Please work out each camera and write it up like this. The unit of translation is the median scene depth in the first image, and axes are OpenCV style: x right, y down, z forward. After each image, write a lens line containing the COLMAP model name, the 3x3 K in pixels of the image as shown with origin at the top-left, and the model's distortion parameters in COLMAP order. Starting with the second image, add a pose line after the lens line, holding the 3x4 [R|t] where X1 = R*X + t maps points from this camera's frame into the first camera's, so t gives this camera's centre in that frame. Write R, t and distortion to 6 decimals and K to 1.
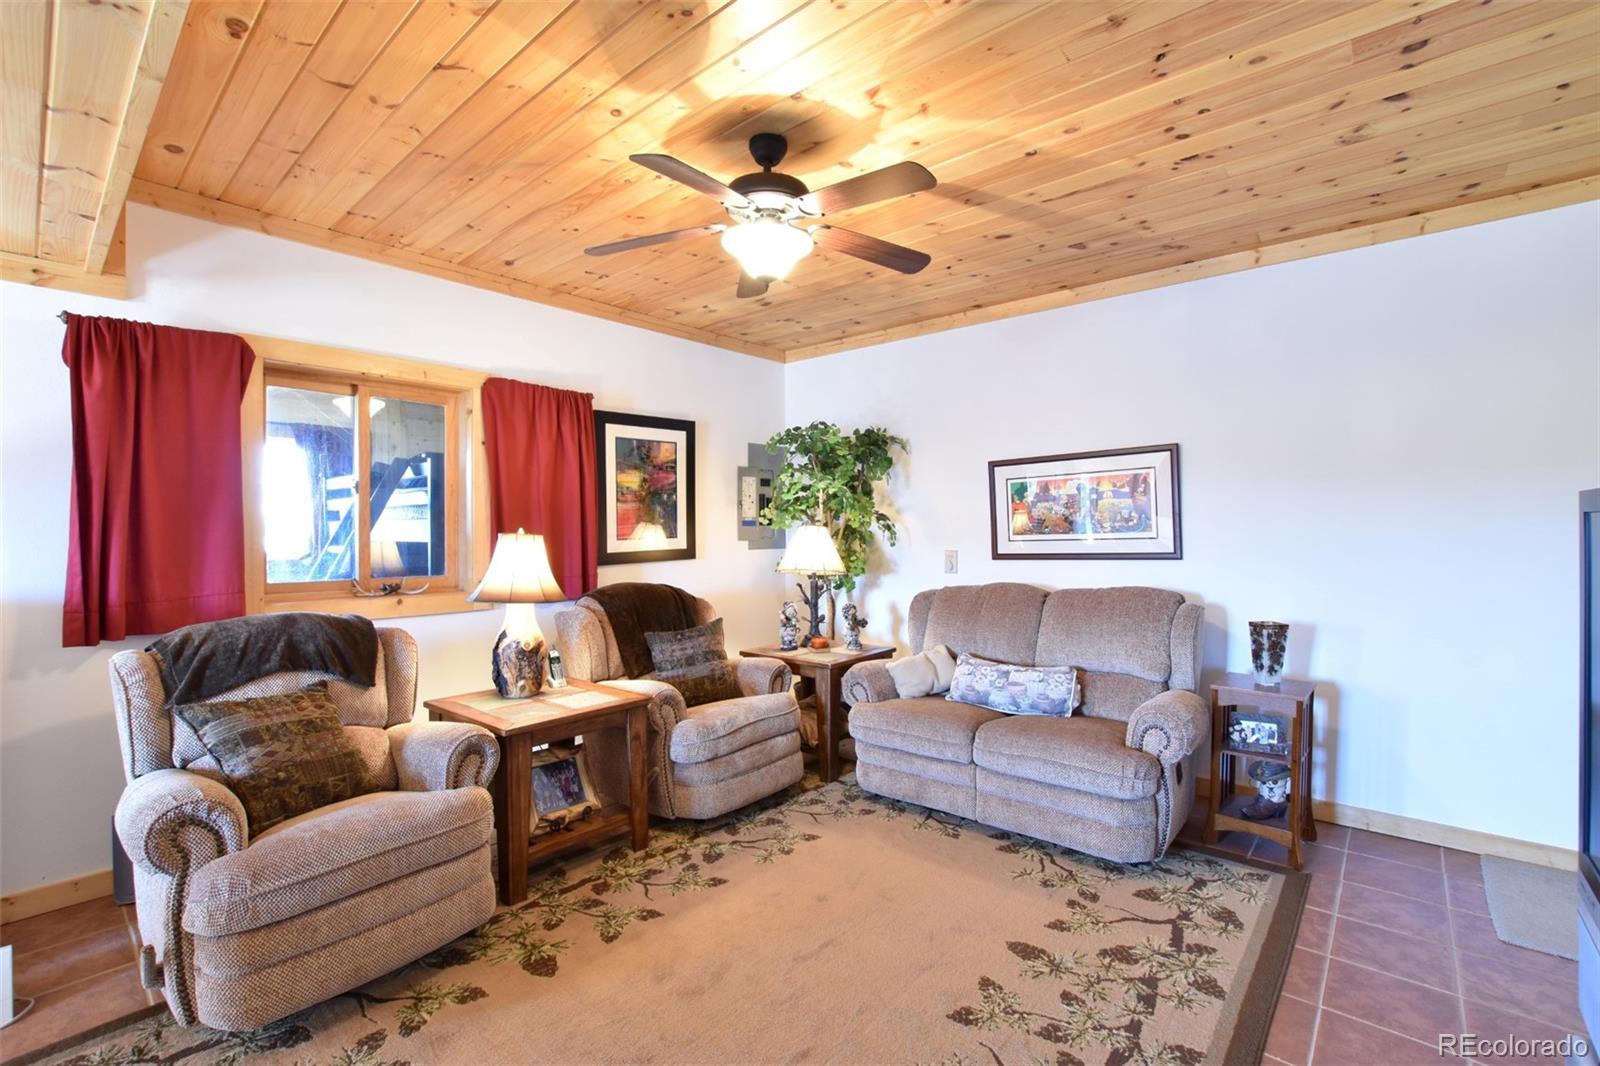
lens RADIAL K [[704.7, 0, 799.9], [0, 704.7, 531.4], [0, 0, 1]] dist [-0.036612, 0.006334]
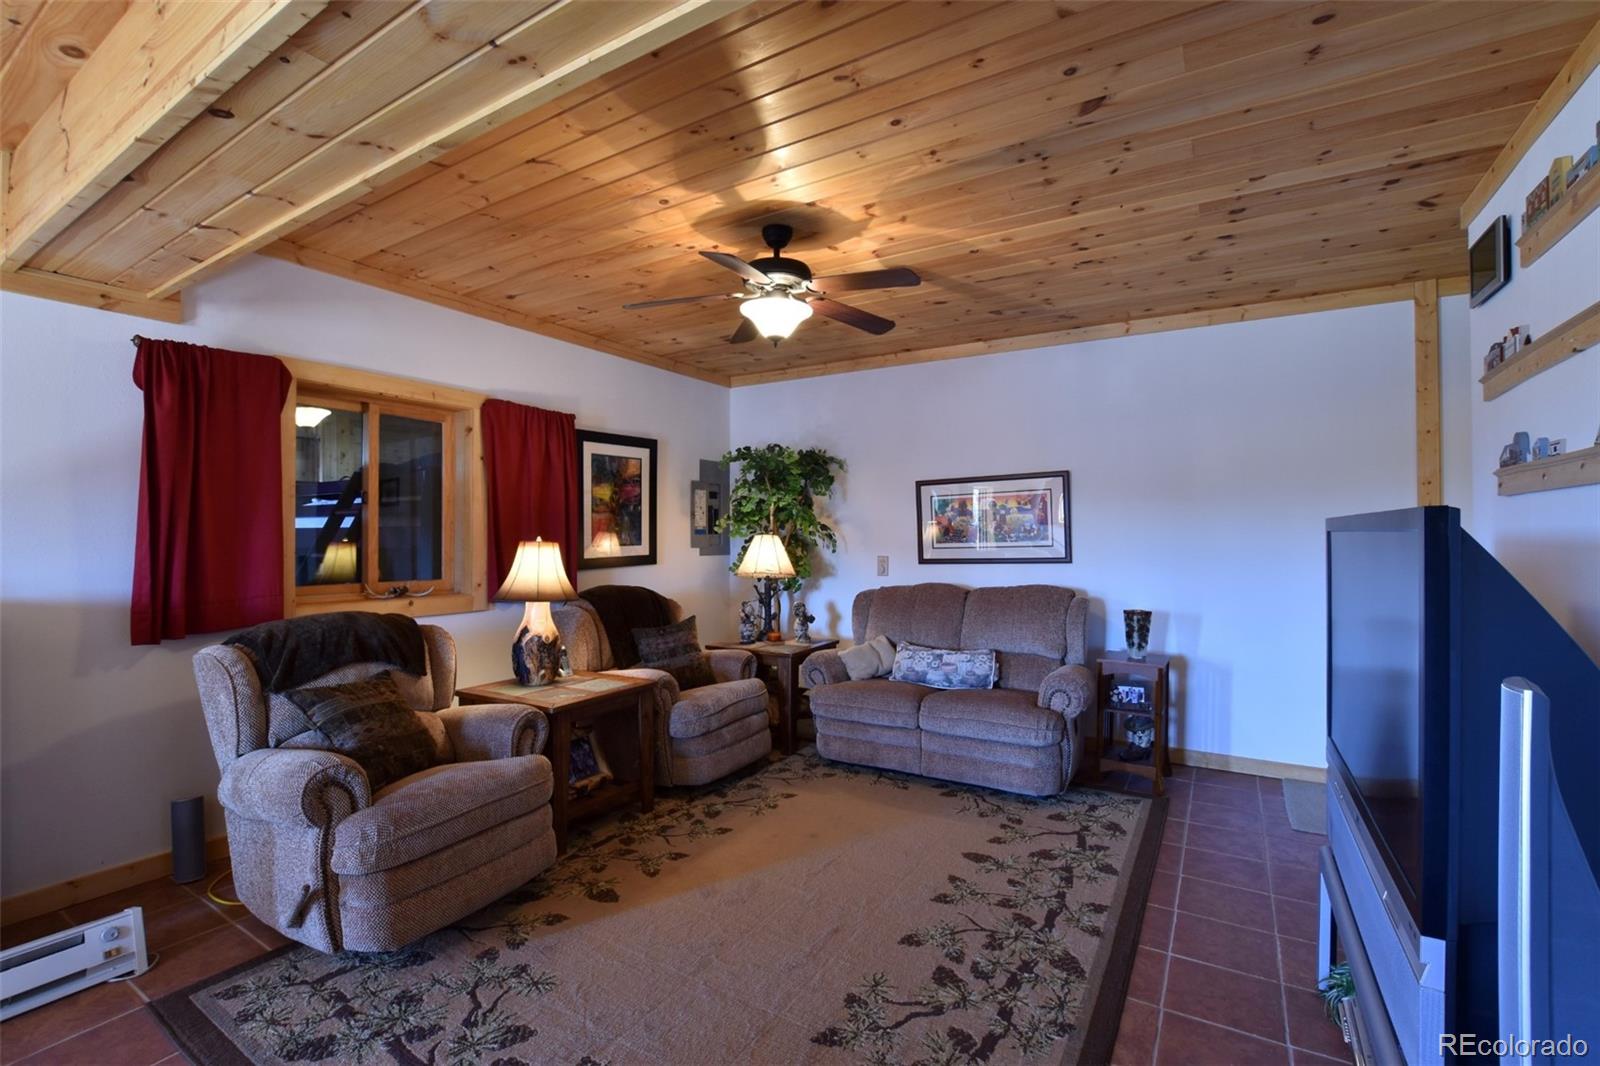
lens RADIAL K [[704.7, 0, 798.7], [0, 704.7, 530.1], [0, 0, 1]] dist [-0.036612, 0.006334]
pose [[0.986294, 0.005351, 0.164909, -0.195528], [-0.003381, 0.999920, -0.012222, -0.002907], [-0.164961, 0.011497, 0.986233, -0.222395]]
